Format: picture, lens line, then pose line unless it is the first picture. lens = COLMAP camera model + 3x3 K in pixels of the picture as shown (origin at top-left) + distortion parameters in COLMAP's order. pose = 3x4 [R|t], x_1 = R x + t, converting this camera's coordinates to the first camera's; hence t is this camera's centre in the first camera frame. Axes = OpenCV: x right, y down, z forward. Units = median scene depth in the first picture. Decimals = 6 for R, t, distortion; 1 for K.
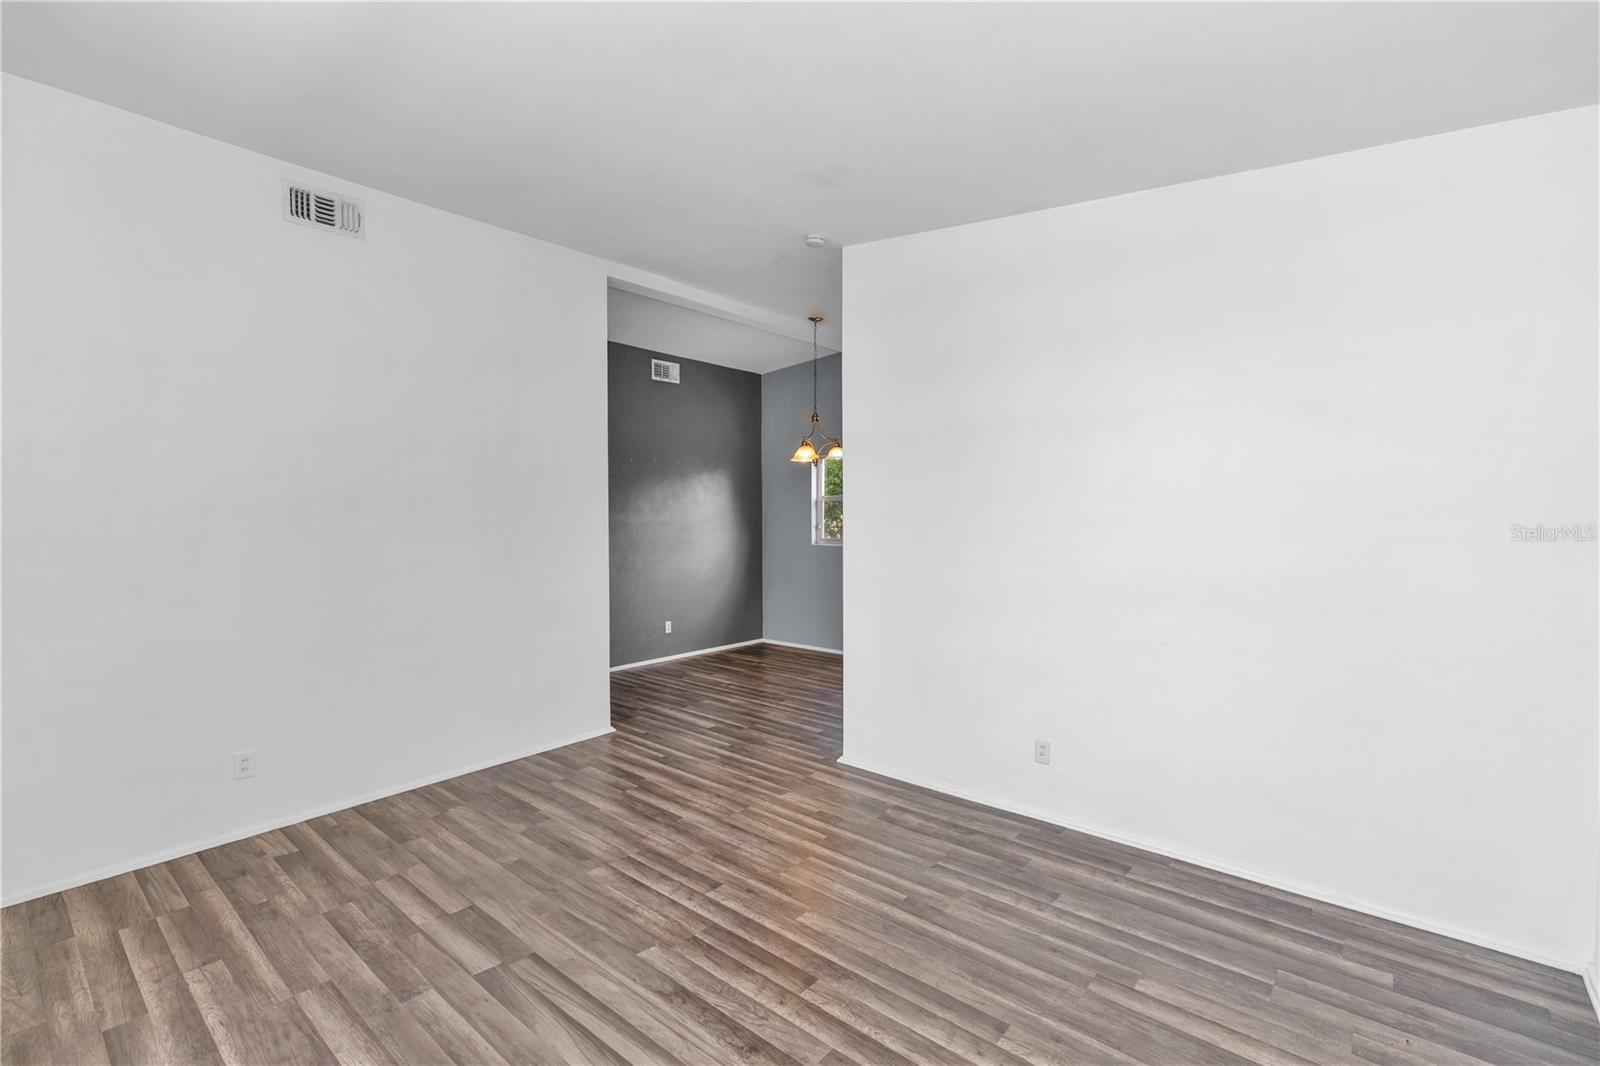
lens RADIAL K [[727.4, 0, 799.3], [0, 727.4, 527.3], [0, 0, 1]] dist [-0.001424, 0.000007]
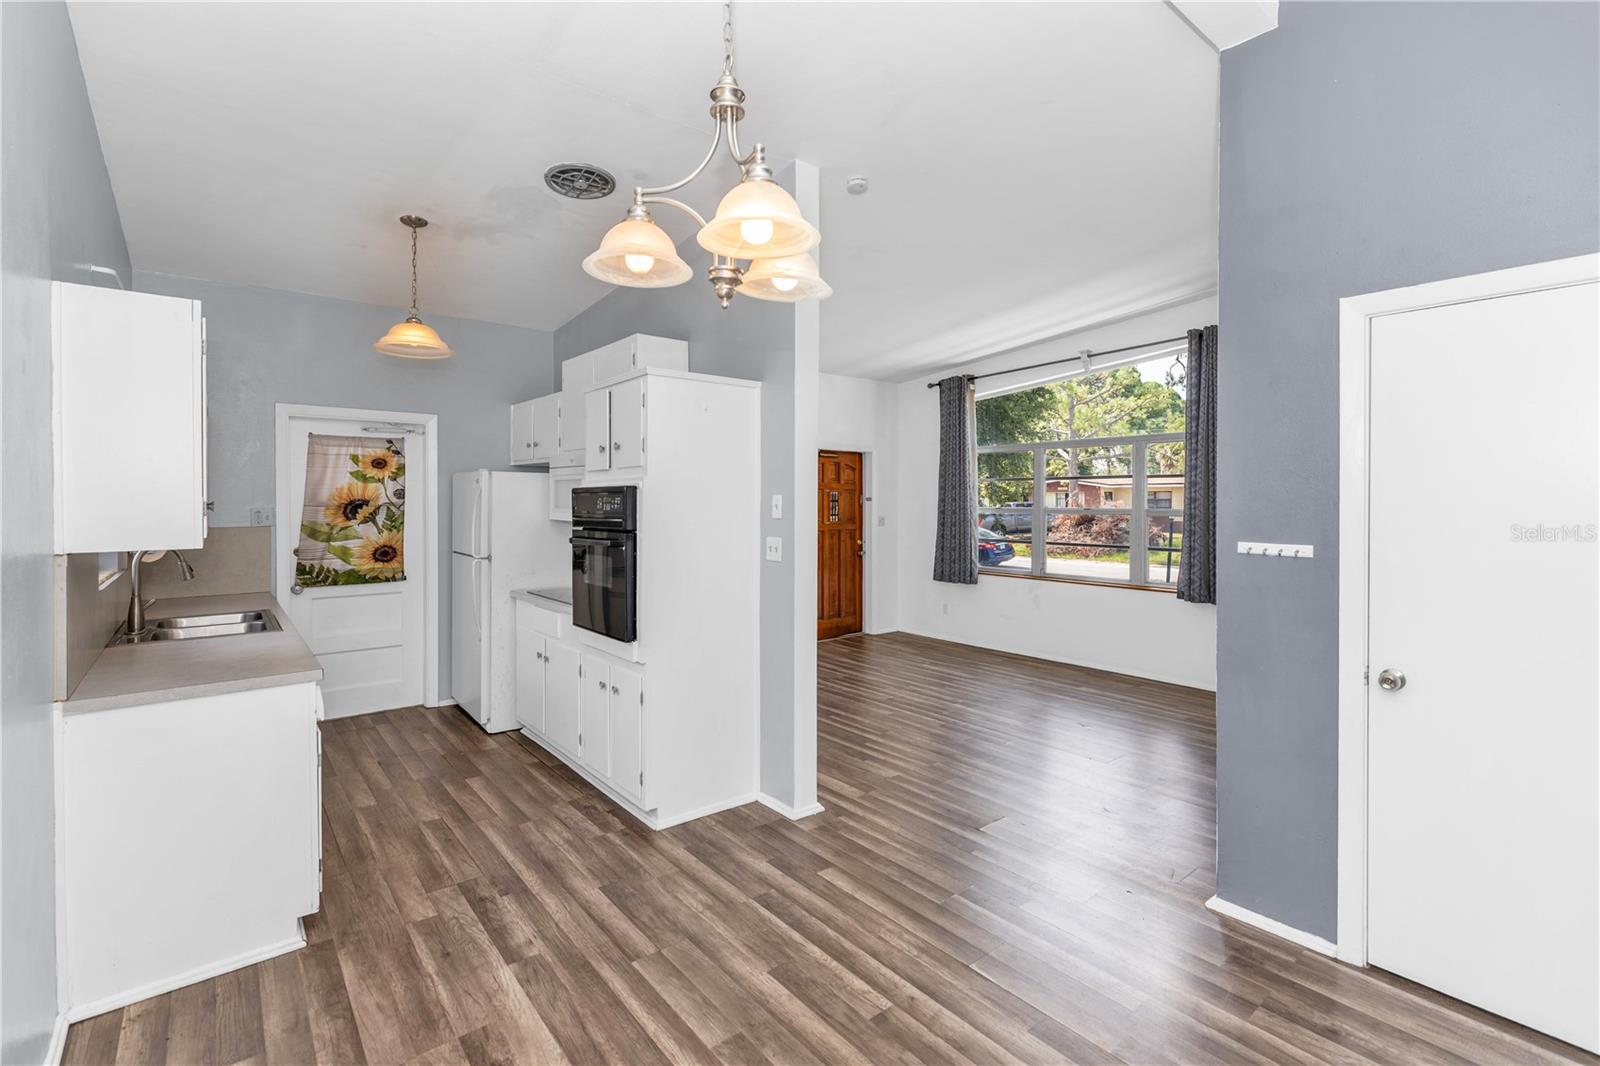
lens RADIAL K [[727.4, 0, 802.9], [0, 727.4, 507.8], [0, 0, 1]] dist [-0.001424, 0.000007]
pose [[-0.984734, -0.000838, 0.174062, -0.095490], [0.004946, 0.999450, 0.032793, -0.050023], [-0.173994, 0.033153, -0.984189, 2.717861]]
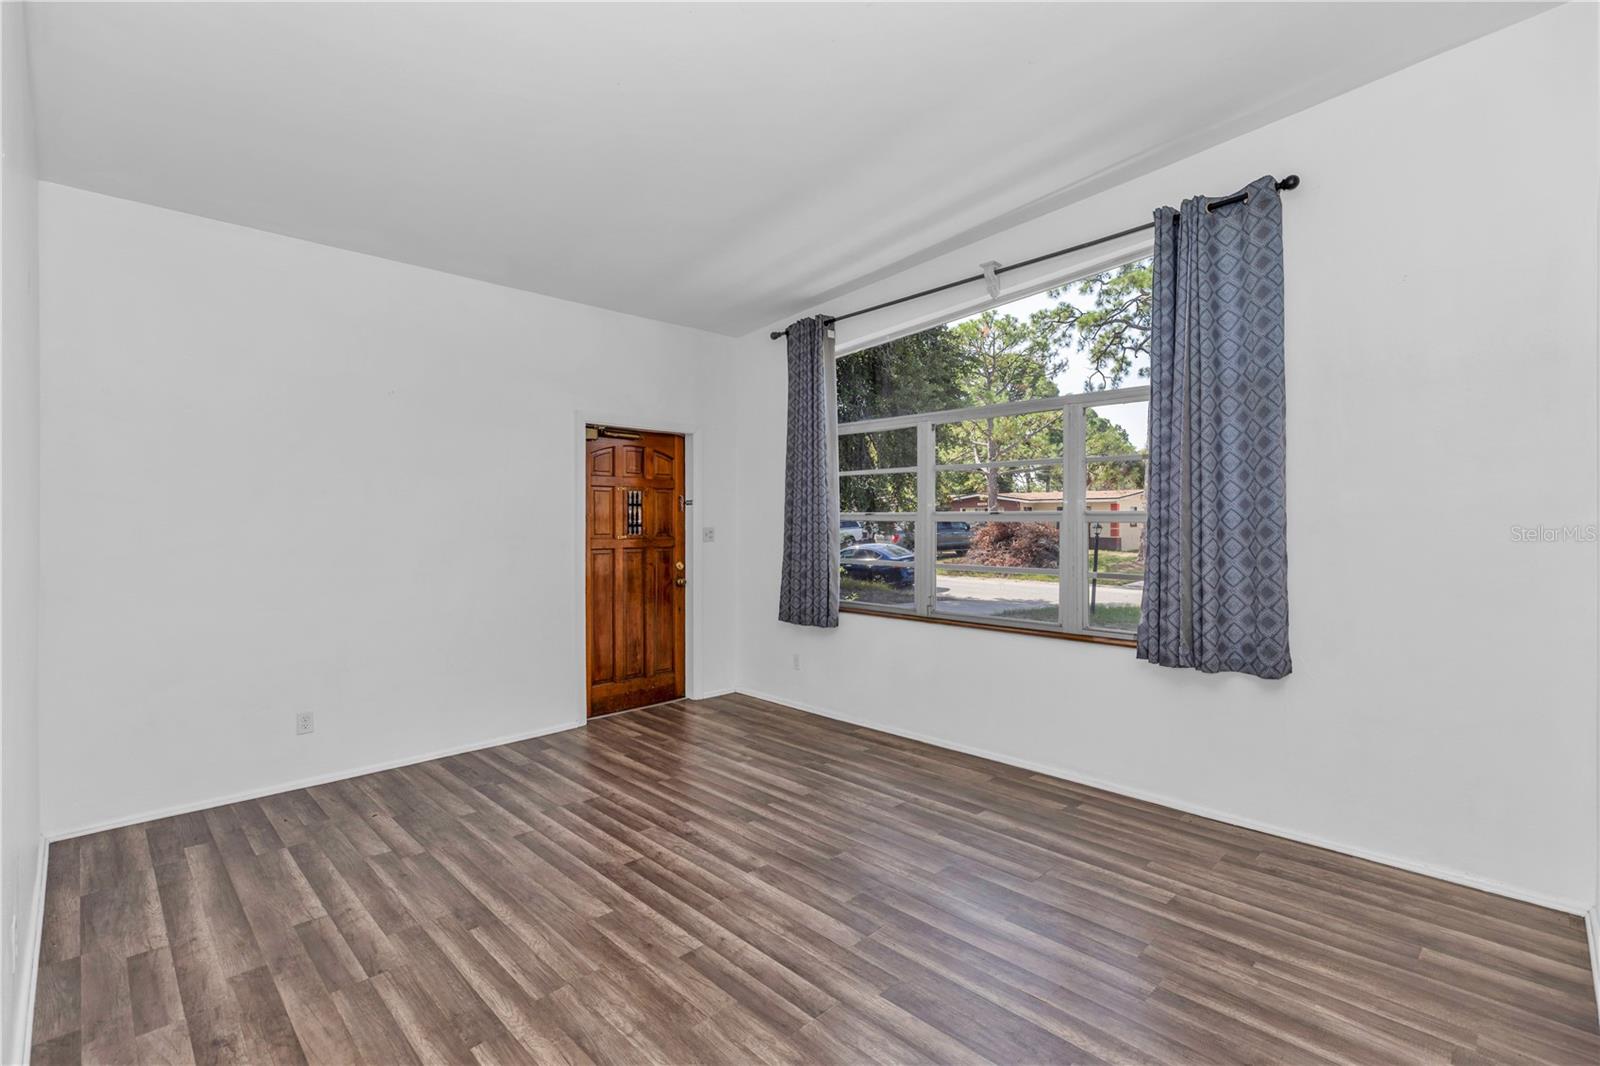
lens RADIAL K [[727.4, 0, 796.4], [0, 727.4, 526.1], [0, 0, 1]] dist [-0.001424, 0.000007]
pose [[-0.996336, 0.001204, 0.085518, -0.305714], [0.004110, 0.999420, 0.033814, 0.008970], [-0.085428, 0.034041, -0.995763, 1.800859]]
